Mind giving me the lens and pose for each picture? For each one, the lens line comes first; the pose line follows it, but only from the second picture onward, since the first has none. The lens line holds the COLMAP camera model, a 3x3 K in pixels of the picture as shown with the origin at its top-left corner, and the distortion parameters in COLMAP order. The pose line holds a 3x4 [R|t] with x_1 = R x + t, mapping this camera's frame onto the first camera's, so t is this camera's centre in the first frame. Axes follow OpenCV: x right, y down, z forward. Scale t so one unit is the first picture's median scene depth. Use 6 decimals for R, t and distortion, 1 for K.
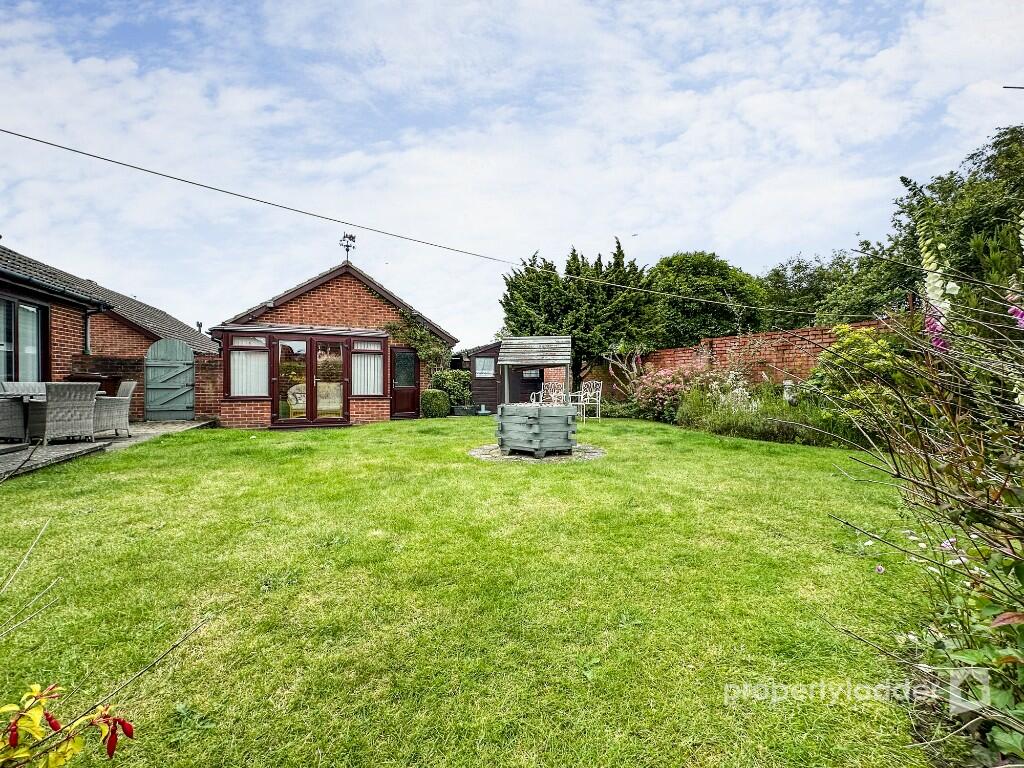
lens RADIAL K [[405.9, 0, 512.1], [0, 405.9, 387.0], [0, 0, 1]] dist [0.010527, 0.000352]
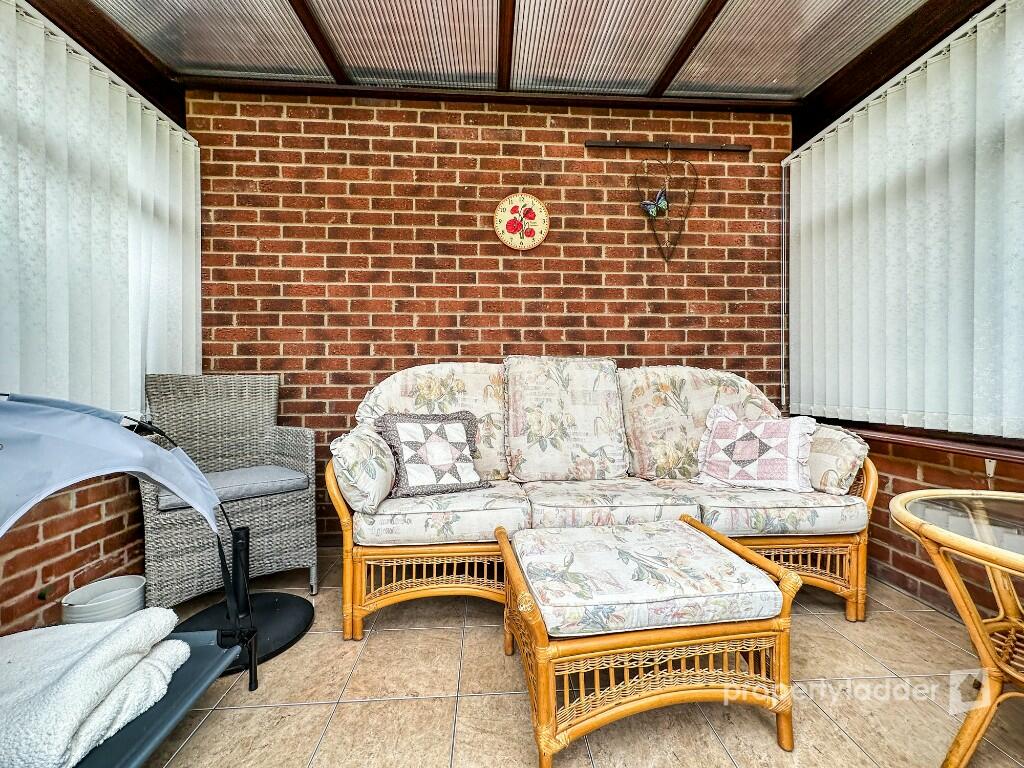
lens RADIAL K [[415.4, 0, 510.3], [0, 415.4, 380.3], [0, 0, 1]] dist [-0.000895, 0.000491]
pose [[0.943405, -0.002602, -0.331632, -0.432796], [-0.001031, 0.999941, -0.010780, 0.002176], [0.331641, 0.010512, 0.943347, 0.859129]]
